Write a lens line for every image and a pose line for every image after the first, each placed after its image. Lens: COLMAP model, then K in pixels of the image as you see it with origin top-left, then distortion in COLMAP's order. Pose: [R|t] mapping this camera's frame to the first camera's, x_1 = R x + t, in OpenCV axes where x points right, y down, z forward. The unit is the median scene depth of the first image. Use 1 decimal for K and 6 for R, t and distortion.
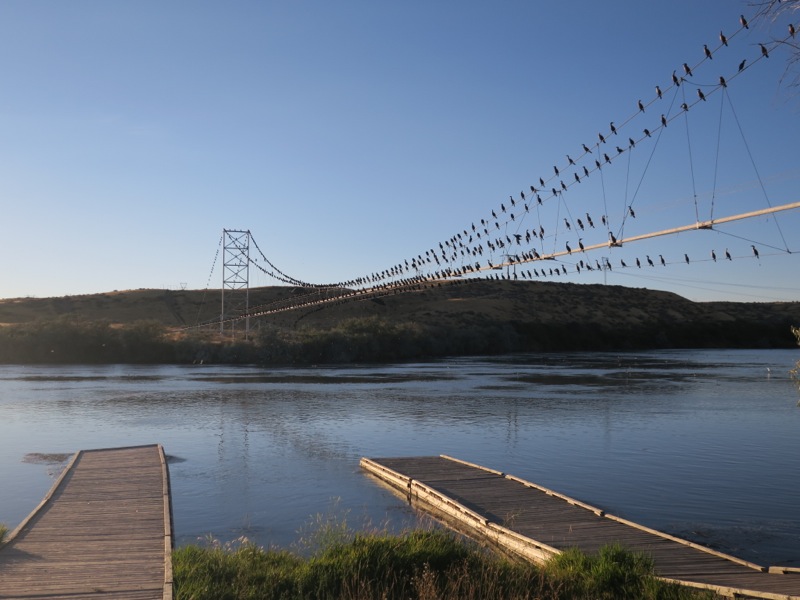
lens RADIAL K [[741.1, 0, 400.0], [0, 741.1, 300.0], [0, 0, 1]] dist [-0.006923, -0.000297]
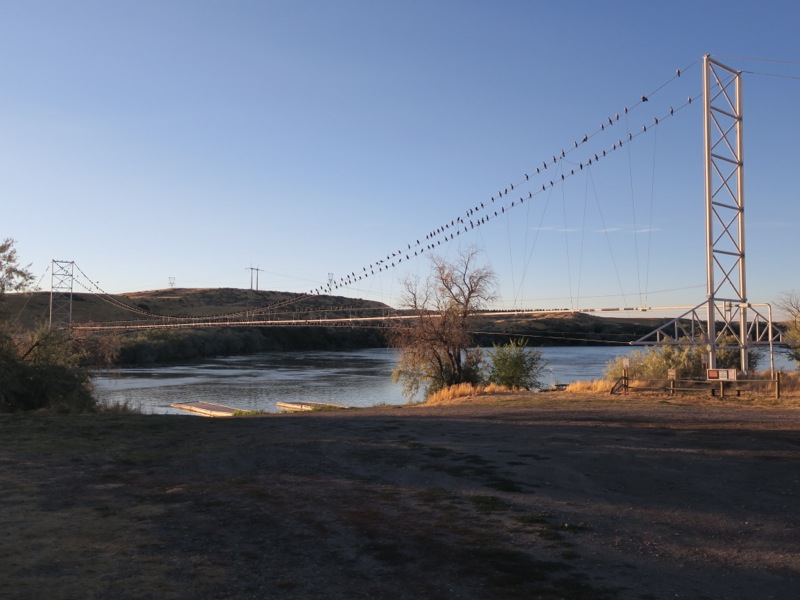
lens RADIAL K [[692.4, 0, 400.0], [0, 692.4, 300.0], [0, 0, 1]] dist [-0.016580, 0.000530]
pose [[0.929182, 0.026544, 0.368668, -0.043260], [-0.027925, 0.999609, -0.001590, -0.014789], [-0.368566, -0.008817, 0.929560, -0.124489]]
